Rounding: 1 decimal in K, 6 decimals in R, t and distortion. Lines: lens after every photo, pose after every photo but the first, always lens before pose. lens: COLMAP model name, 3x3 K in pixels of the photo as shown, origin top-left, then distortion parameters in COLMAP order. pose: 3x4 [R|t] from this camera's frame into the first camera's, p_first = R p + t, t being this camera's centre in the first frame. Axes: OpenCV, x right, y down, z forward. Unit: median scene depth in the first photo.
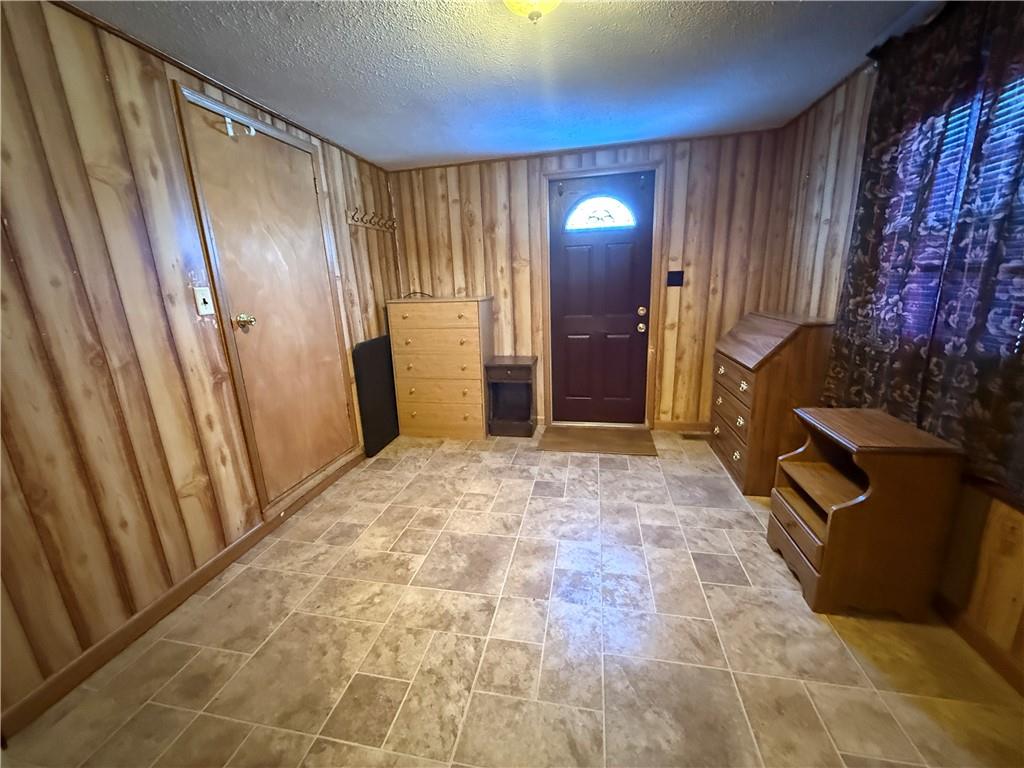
lens RADIAL K [[408.8, 0, 509.6], [0, 408.8, 383.6], [0, 0, 1]] dist [-0.000205, -0.000145]
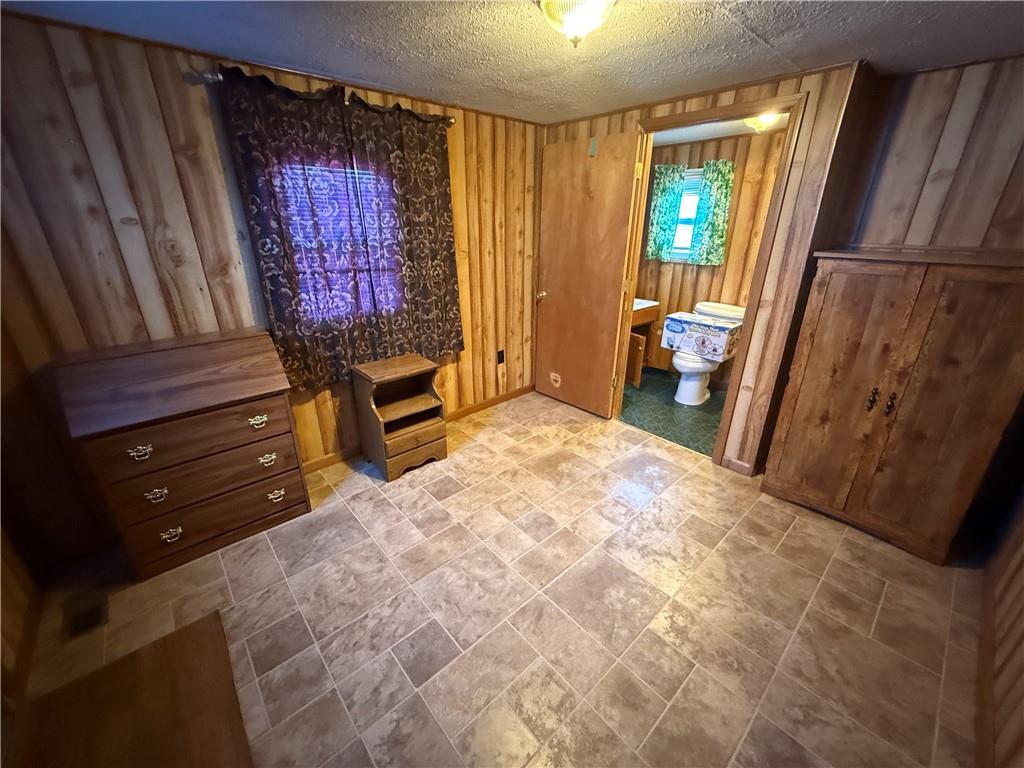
lens RADIAL K [[408.8, 0, 509.6], [0, 408.8, 383.6], [0, 0, 1]] dist [-0.000205, -0.000145]
pose [[-0.802736, -0.187413, 0.566119, -0.348709], [0.168532, 0.839334, 0.516833, -0.473477], [-0.572024, 0.510289, -0.642178, 1.413461]]
